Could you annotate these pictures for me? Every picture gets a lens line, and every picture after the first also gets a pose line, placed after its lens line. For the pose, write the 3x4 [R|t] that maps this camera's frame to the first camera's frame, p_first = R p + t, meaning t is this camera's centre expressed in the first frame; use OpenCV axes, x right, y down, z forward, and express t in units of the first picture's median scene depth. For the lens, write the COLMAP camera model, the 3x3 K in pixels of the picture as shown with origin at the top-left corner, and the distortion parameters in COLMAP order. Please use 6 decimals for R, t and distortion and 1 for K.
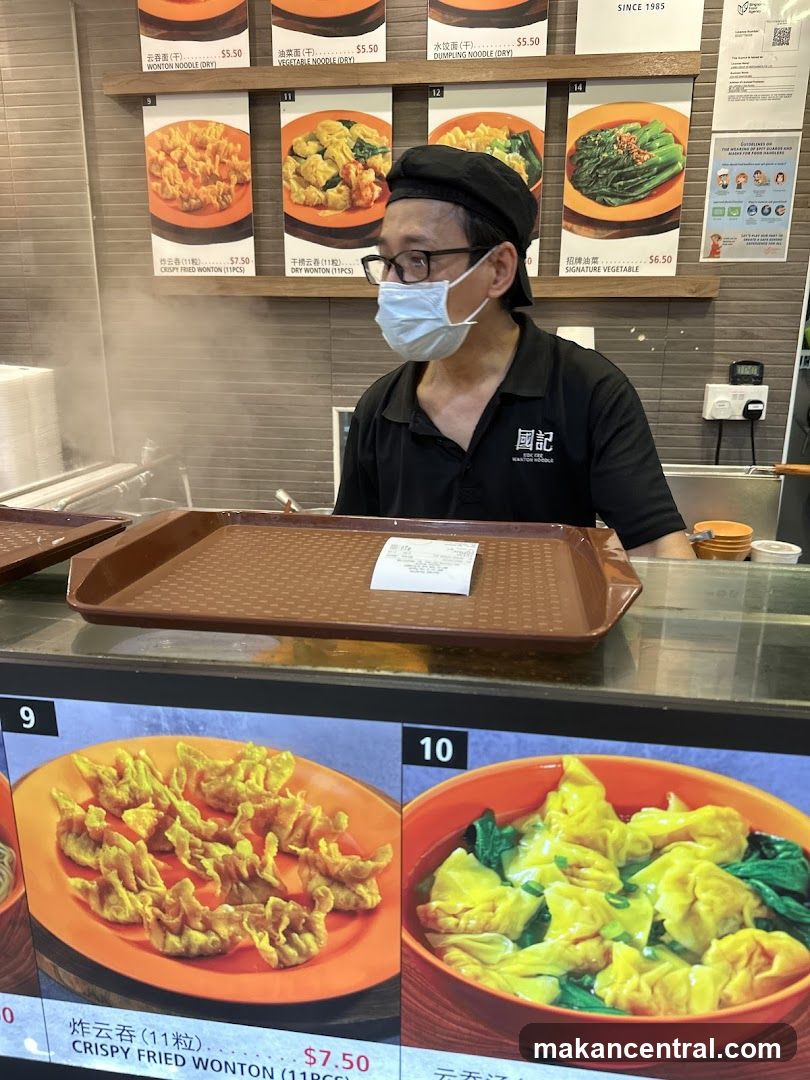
lens RADIAL K [[823.1, 0, 403.1], [0, 823.1, 556.3], [0, 0, 1]] dist [-0.003905, -0.002646]
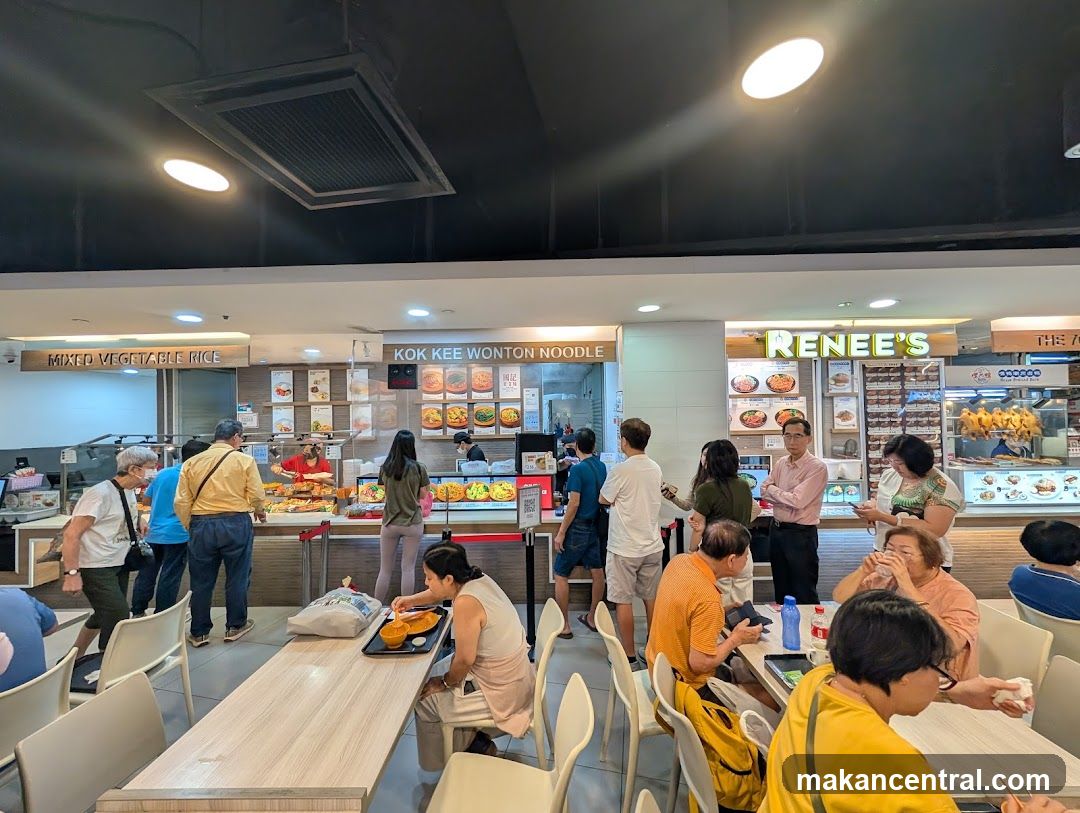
lens RADIAL K [[426.3, 0, 540.0], [0, 426.3, 406.5], [0, 0, 1]] dist [0.000067, -0.000026]
pose [[0.991682, -0.013354, 0.128015, 0.100986], [0.050119, 0.956164, -0.288510, 0.312422], [-0.118551, 0.292526, 0.948880, -1.762861]]
